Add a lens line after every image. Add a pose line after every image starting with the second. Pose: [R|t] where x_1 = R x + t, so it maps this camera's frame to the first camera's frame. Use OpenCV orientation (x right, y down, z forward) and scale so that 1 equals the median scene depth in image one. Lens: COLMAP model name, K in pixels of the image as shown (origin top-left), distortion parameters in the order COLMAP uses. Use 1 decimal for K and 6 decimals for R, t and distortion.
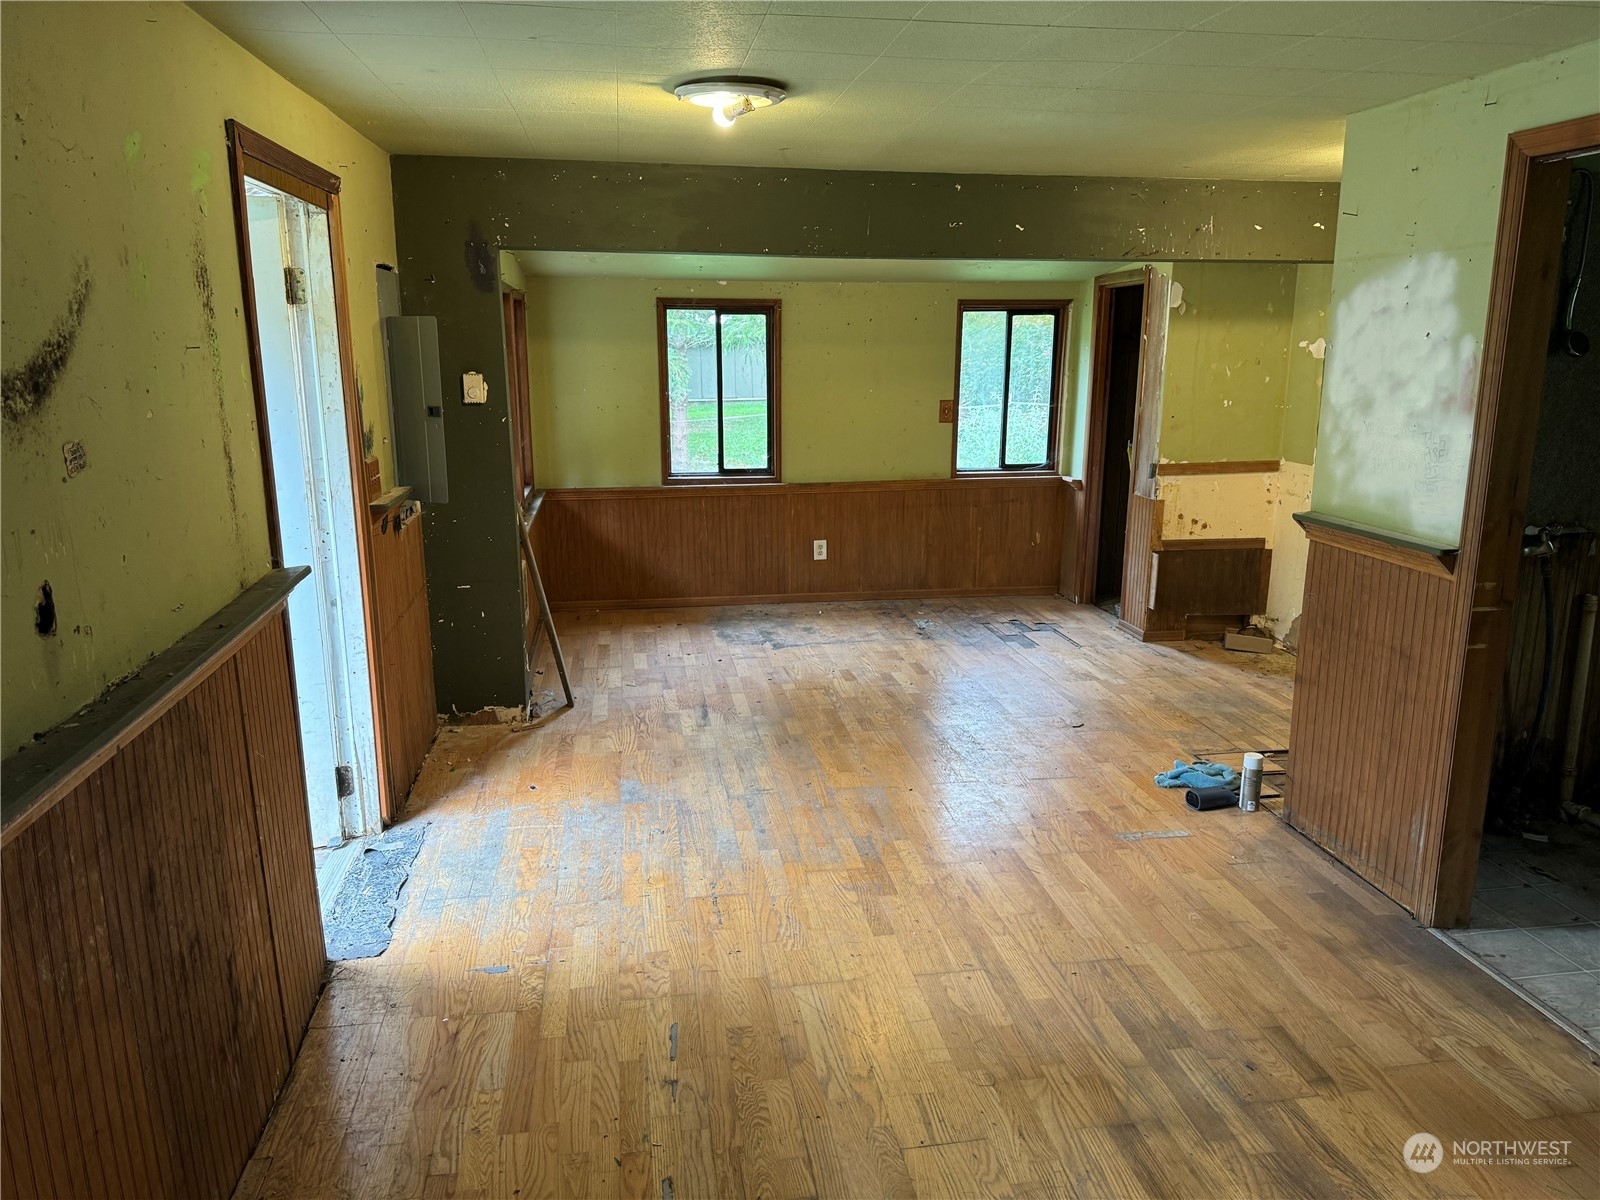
lens RADIAL K [[1131.8, 0, 800.0], [0, 1131.8, 600.0], [0, 0, 1]] dist [0.102289, -0.195350]
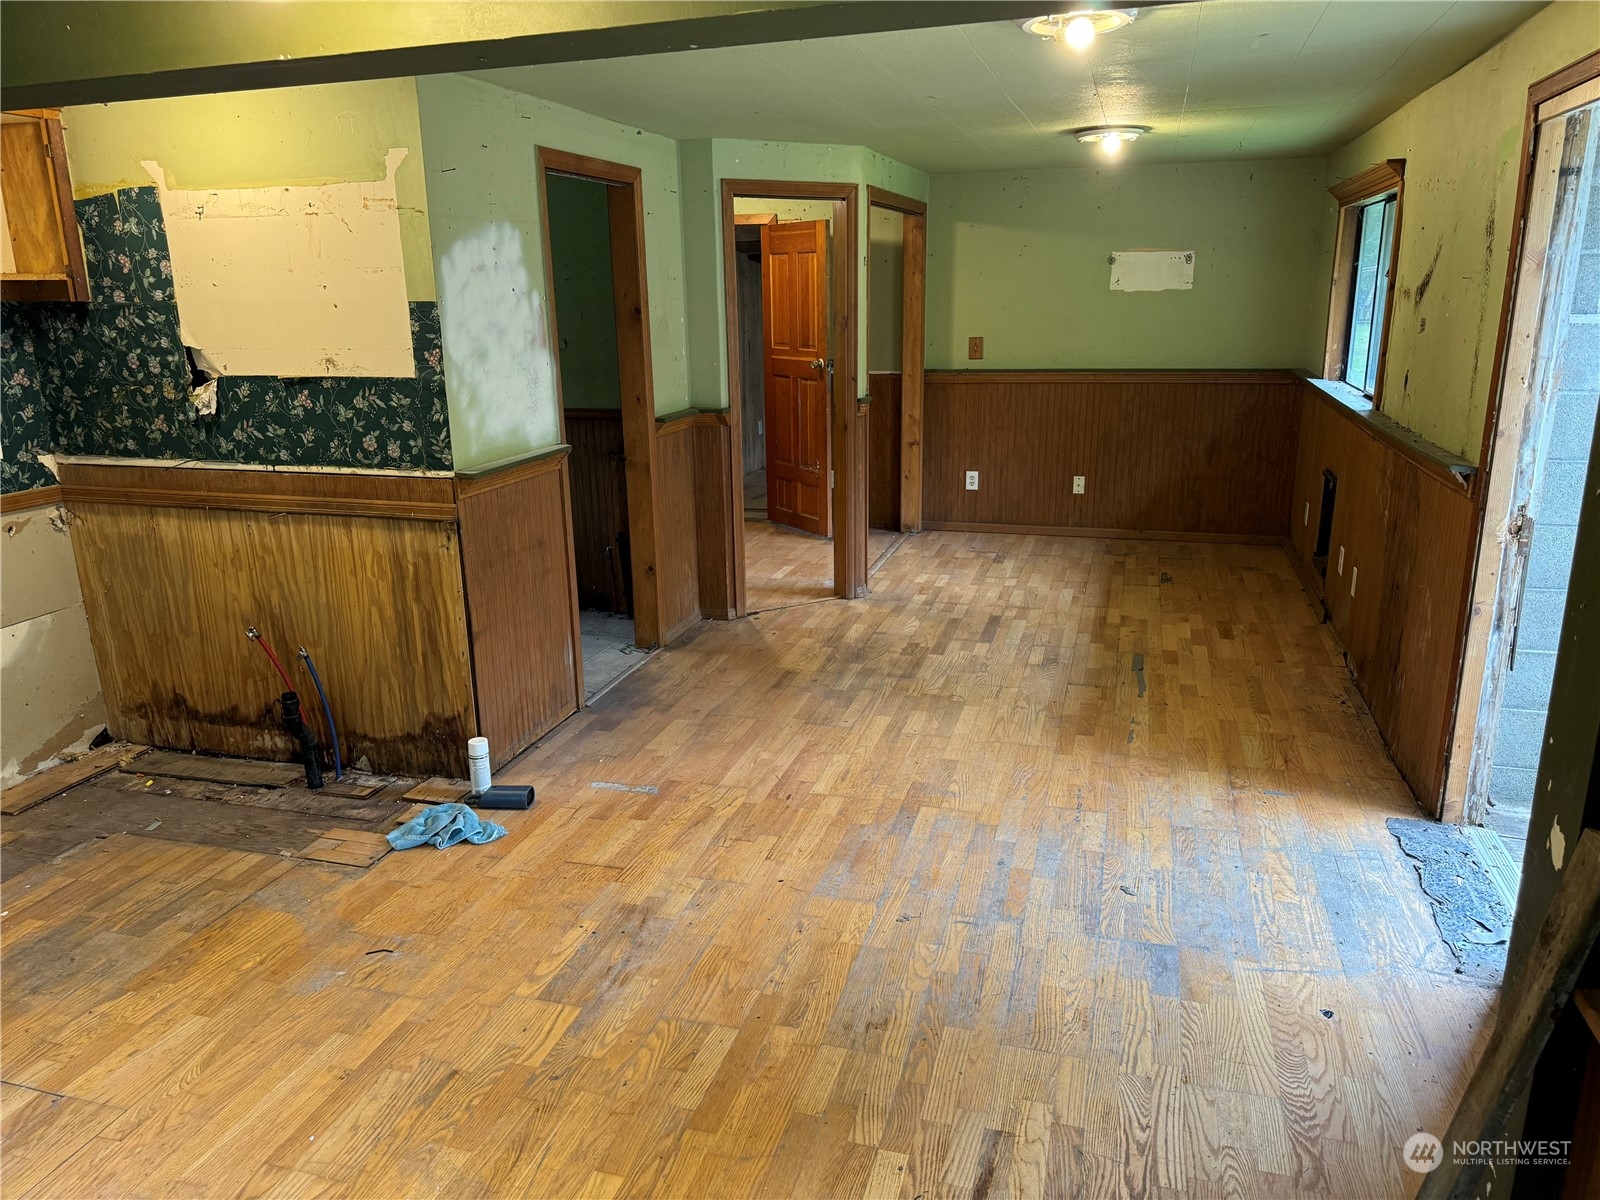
lens RADIAL K [[1131.8, 0, 800.0], [0, 1131.8, 600.0], [0, 0, 1]] dist [0.102289, -0.195350]
pose [[-0.906402, -0.090400, 0.412630, -0.270670], [0.116057, 0.885947, 0.449031, -0.436651], [-0.406160, 0.454892, -0.792532, 1.931400]]
